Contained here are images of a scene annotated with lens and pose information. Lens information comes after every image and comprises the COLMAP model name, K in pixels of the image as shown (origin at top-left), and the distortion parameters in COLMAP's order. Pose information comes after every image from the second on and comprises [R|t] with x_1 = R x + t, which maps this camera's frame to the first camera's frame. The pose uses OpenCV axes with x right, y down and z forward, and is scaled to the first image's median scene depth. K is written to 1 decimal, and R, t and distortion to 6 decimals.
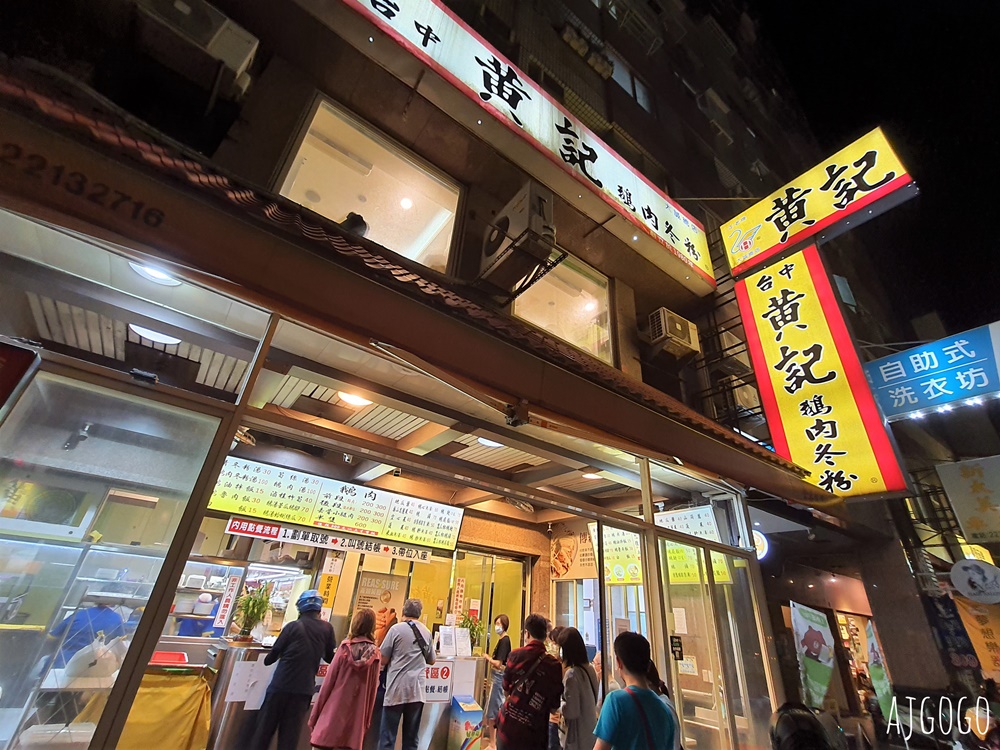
lens RADIAL K [[453.7, 0, 509.4], [0, 453.7, 360.0], [0, 0, 1]] dist [-0.003990, -0.000435]
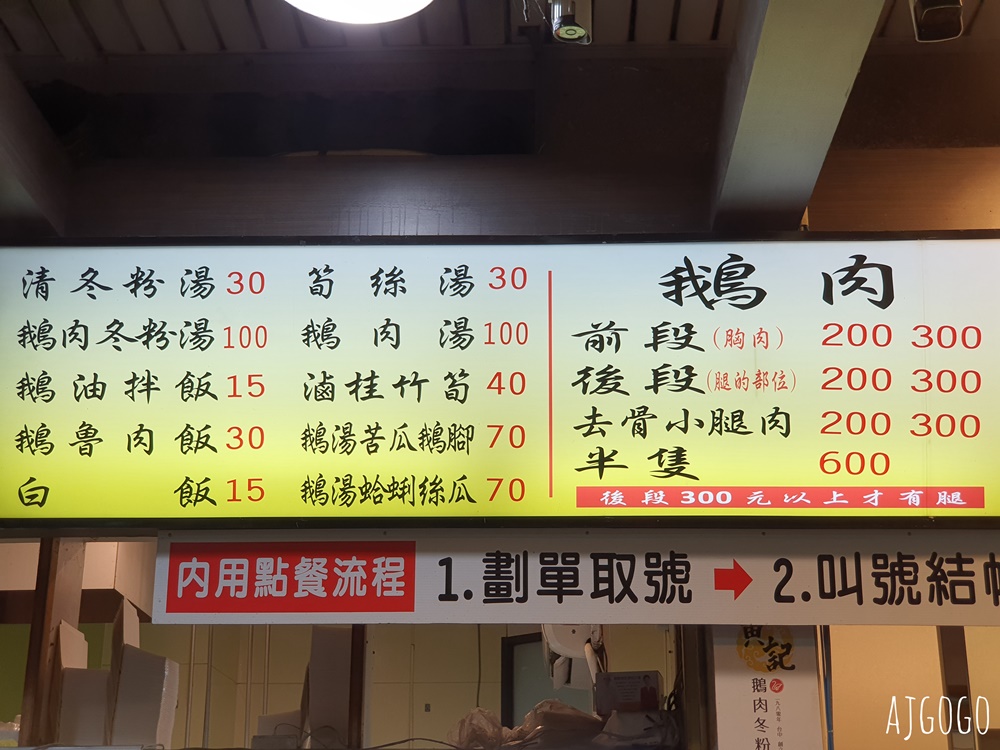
lens RADIAL K [[1541.3, 0, 495.7], [0, 1541.3, 381.9], [0, 0, 1]] dist [0.085679, 0.000000]
pose [[0.779434, -0.259077, -0.570405, -0.109285], [0.356278, 0.932225, 0.063423, 0.262339], [0.515314, -0.252657, 0.818911, 0.502788]]
